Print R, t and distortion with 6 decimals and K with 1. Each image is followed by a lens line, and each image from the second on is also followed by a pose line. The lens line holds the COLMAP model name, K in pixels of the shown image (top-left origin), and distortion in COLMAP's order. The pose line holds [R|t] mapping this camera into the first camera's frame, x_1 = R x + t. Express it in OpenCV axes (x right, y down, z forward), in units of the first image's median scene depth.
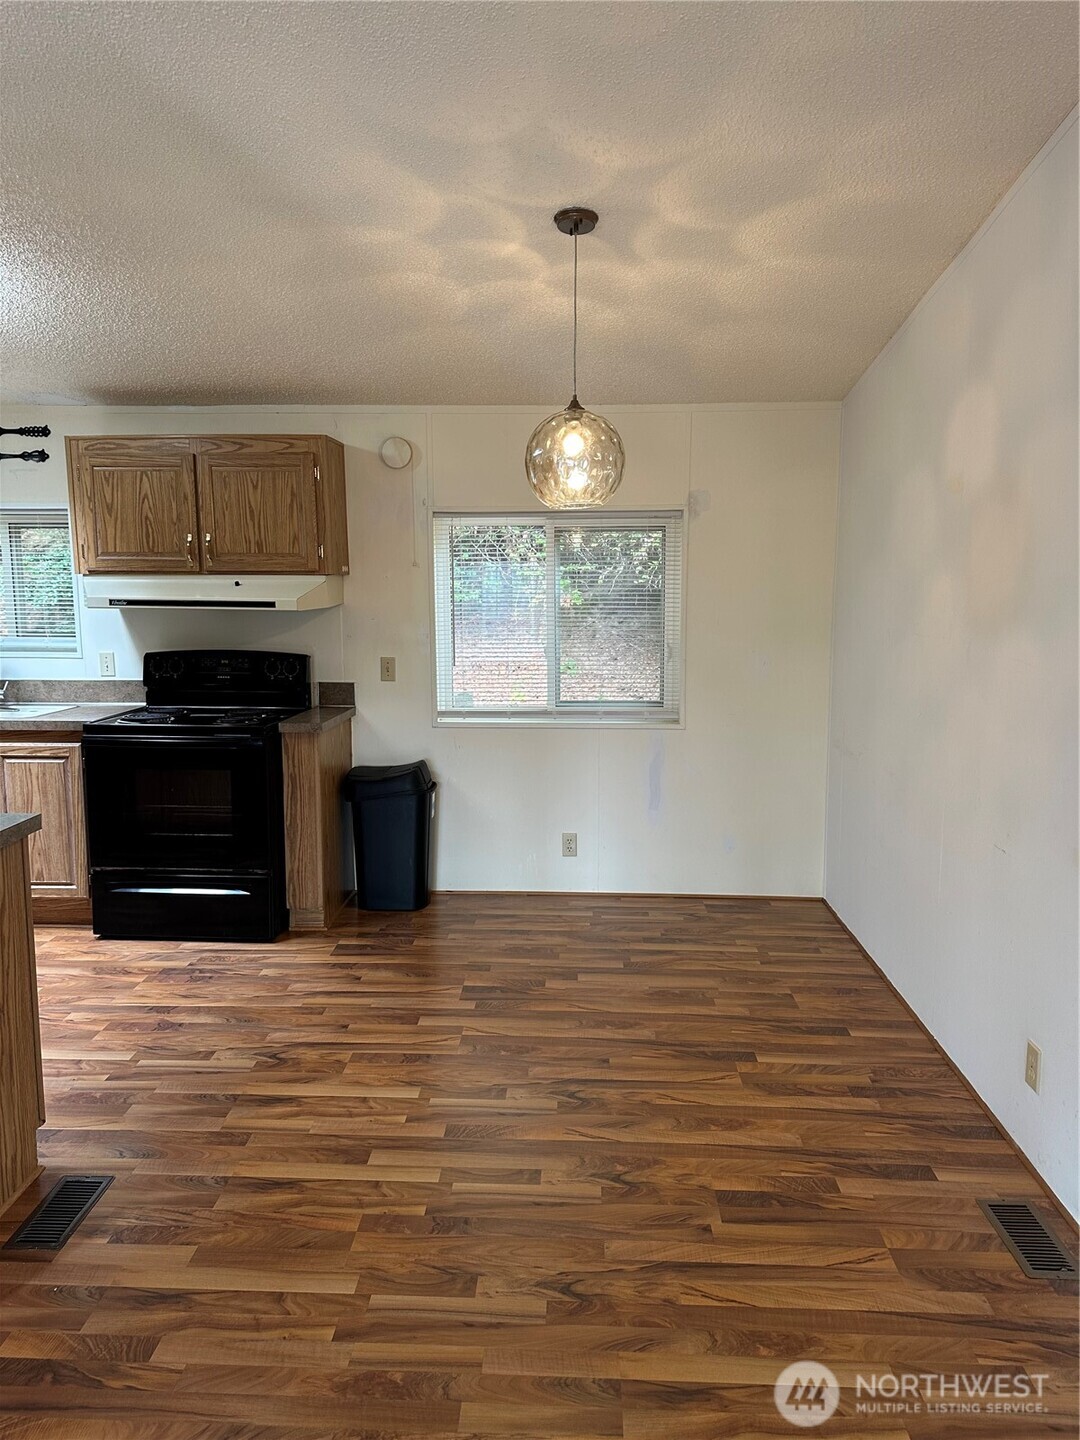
lens RADIAL K [[1005.4, 0, 535.5], [0, 1005.4, 717.8], [0, 0, 1]] dist [0.026837, -0.008103]
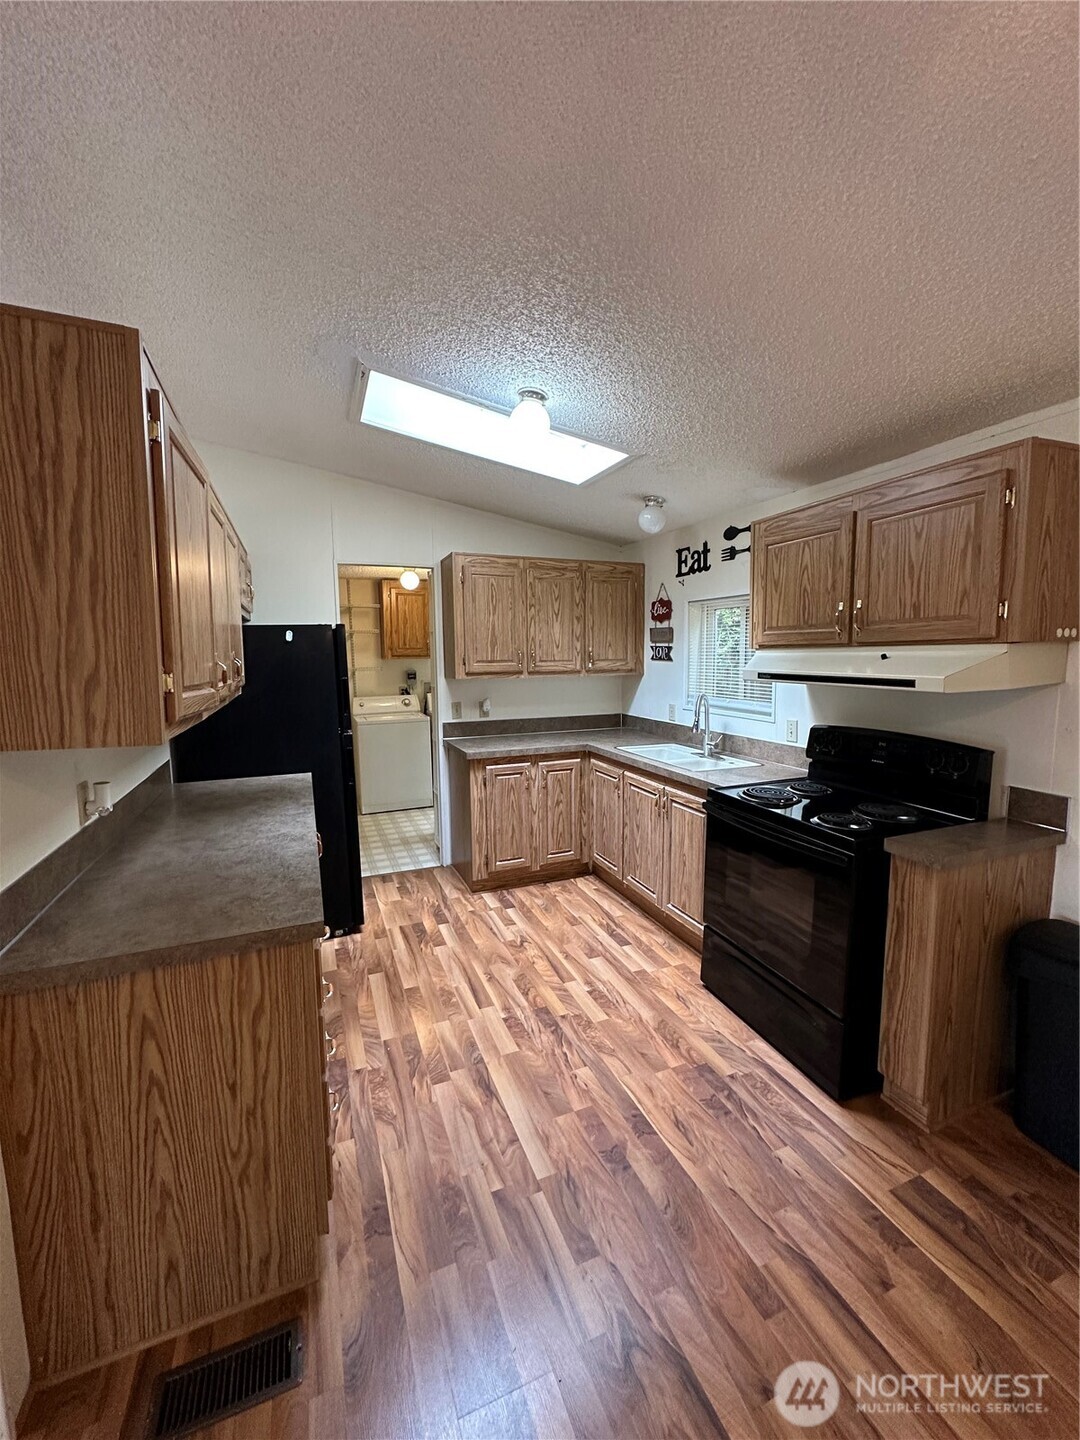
lens RADIAL K [[574.1, 0, 536.0], [0, 574.1, 718.4], [0, 0, 1]] dist [-0.001537, 0.000445]
pose [[0.412782, 0.094766, -0.905886, 0.021610], [-0.109039, 0.992562, 0.054148, -0.078484], [0.904280, 0.076425, 0.420045, 0.558225]]
